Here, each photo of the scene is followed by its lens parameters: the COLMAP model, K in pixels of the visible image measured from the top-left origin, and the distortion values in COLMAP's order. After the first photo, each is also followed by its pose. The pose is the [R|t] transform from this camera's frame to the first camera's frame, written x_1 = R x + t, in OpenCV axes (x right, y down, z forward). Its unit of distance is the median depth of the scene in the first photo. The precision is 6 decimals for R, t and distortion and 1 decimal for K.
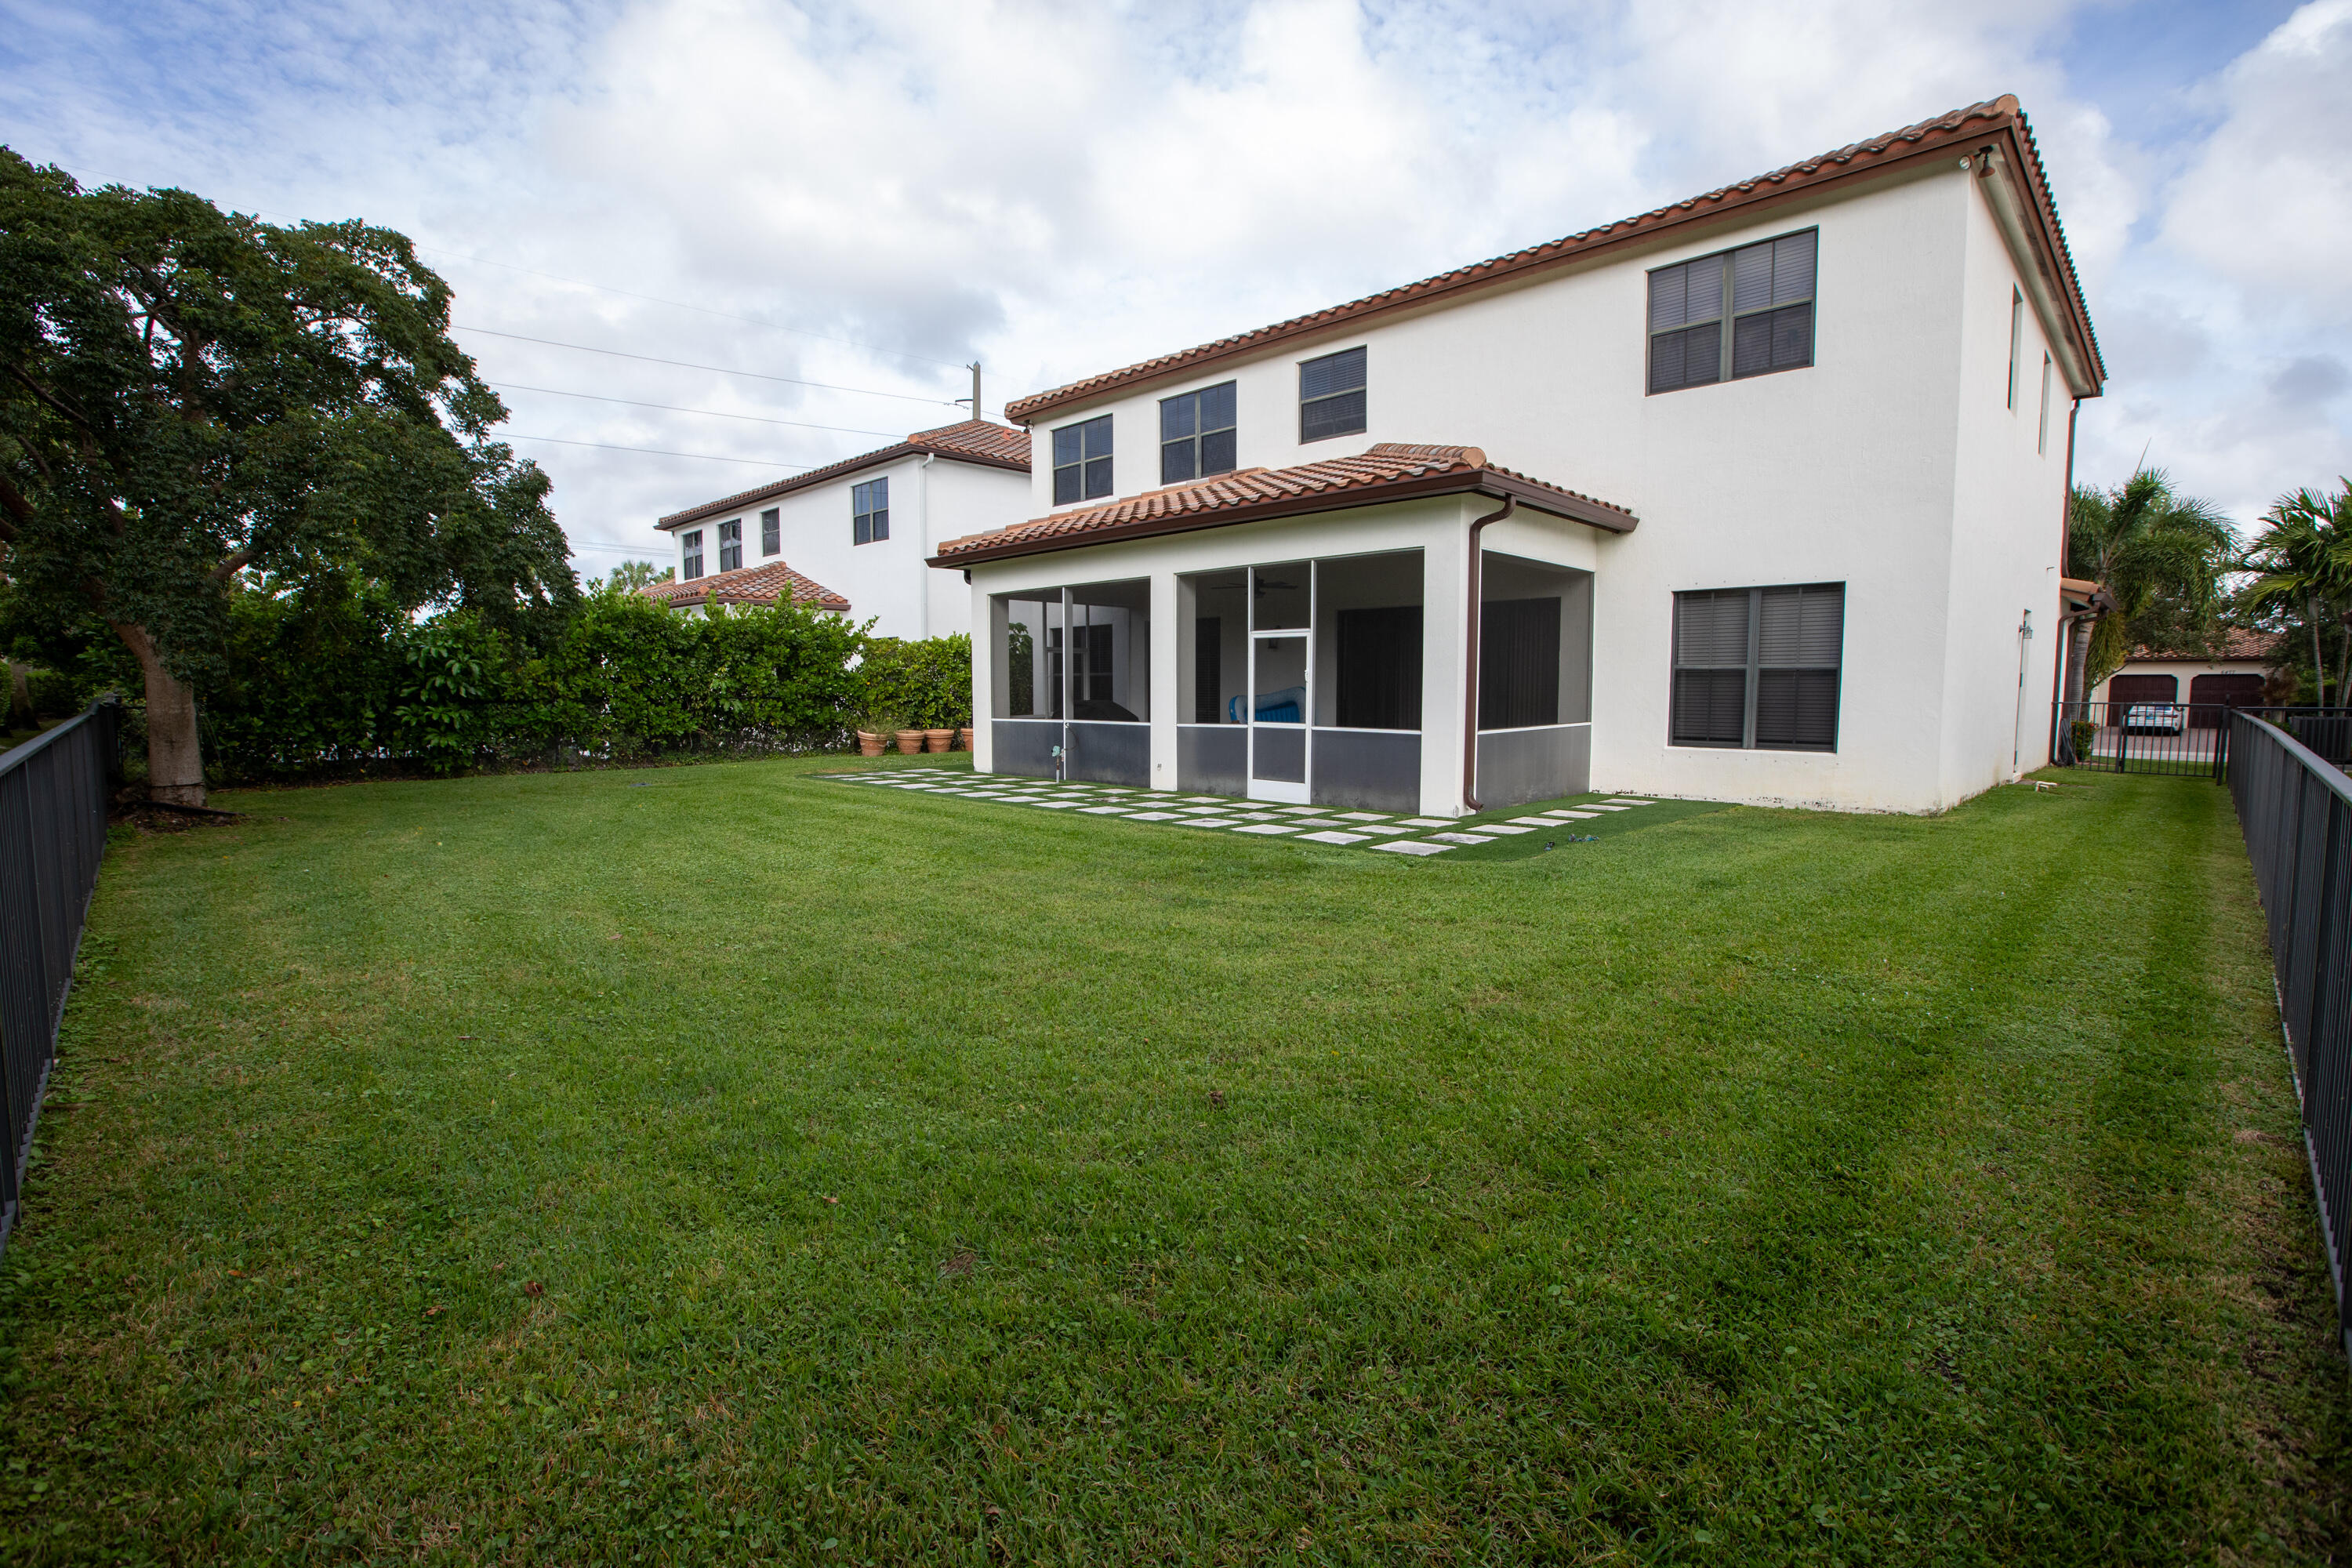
lens RADIAL K [[1065.1, 0, 1176.0], [0, 1065.1, 784.0], [0, 0, 1]] dist [-0.054250, 0.020593]
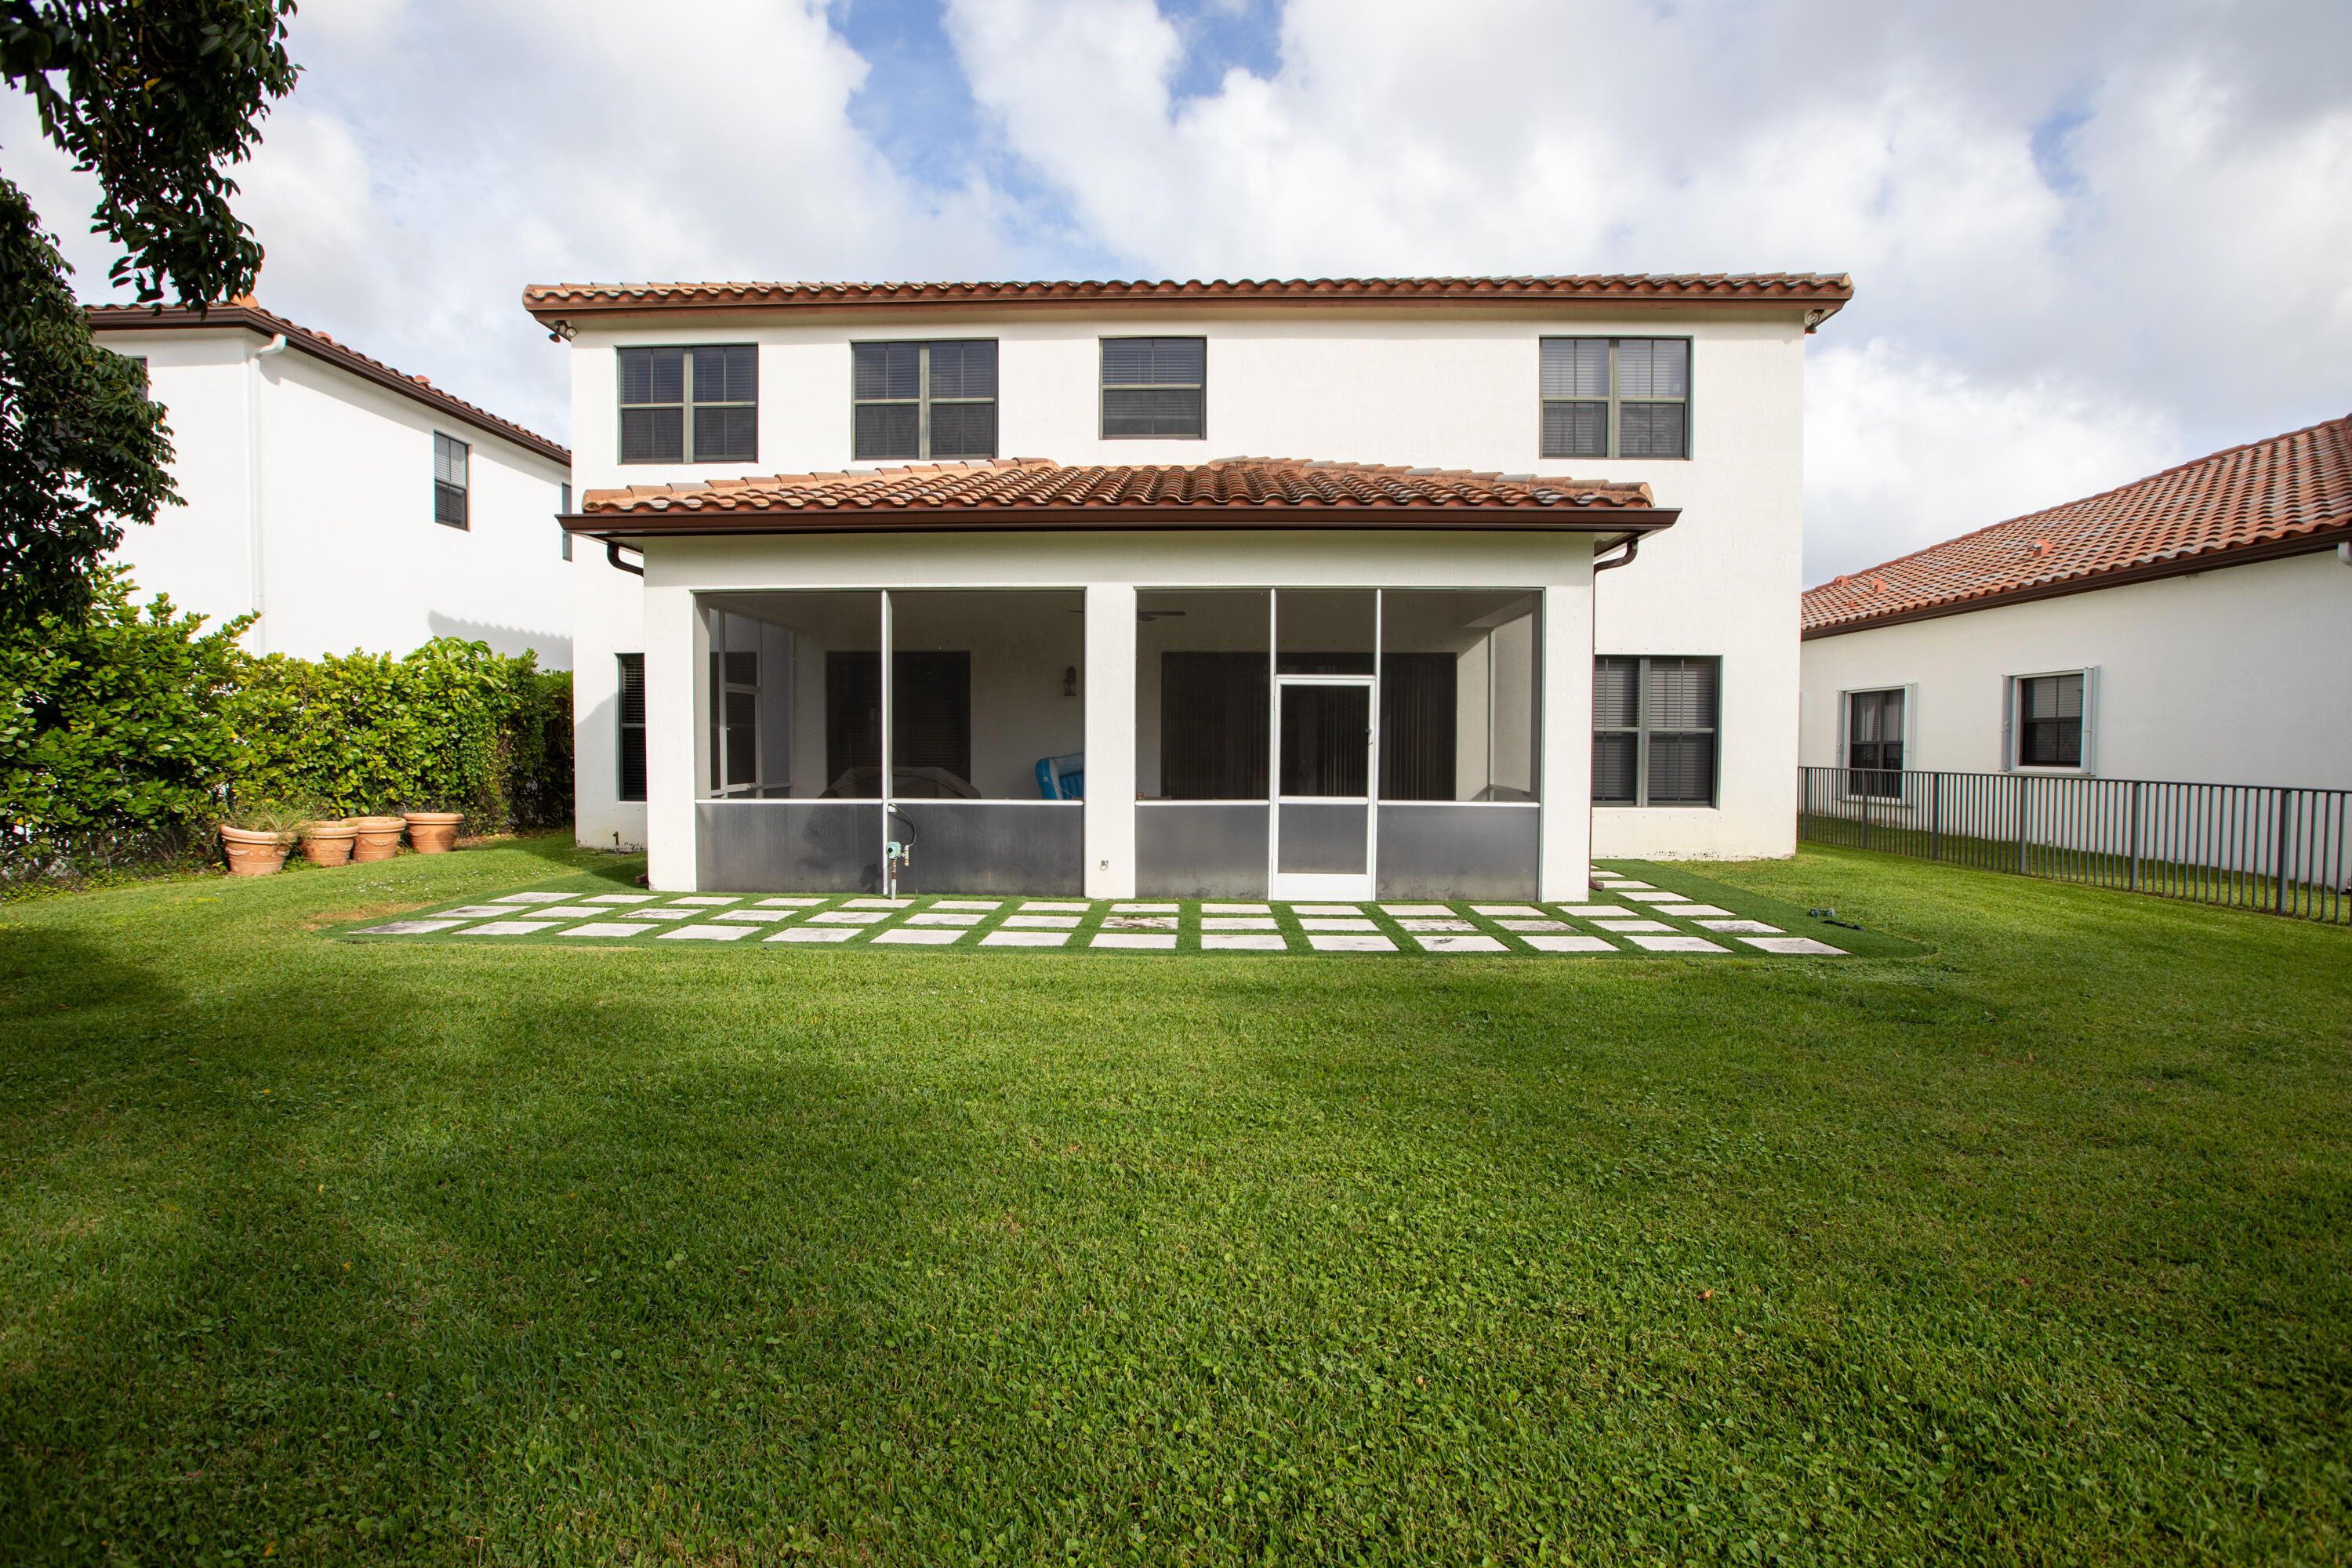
lens RADIAL K [[1089.0, 0, 1176.0], [0, 1089.0, 784.0], [0, 0, 1]] dist [-0.042045, -0.000371]
pose [[0.733047, -0.014856, 0.680015, -0.416719], [0.054060, 0.997871, -0.036476, -0.035989], [-0.678026, 0.063500, 0.732290, 0.413296]]
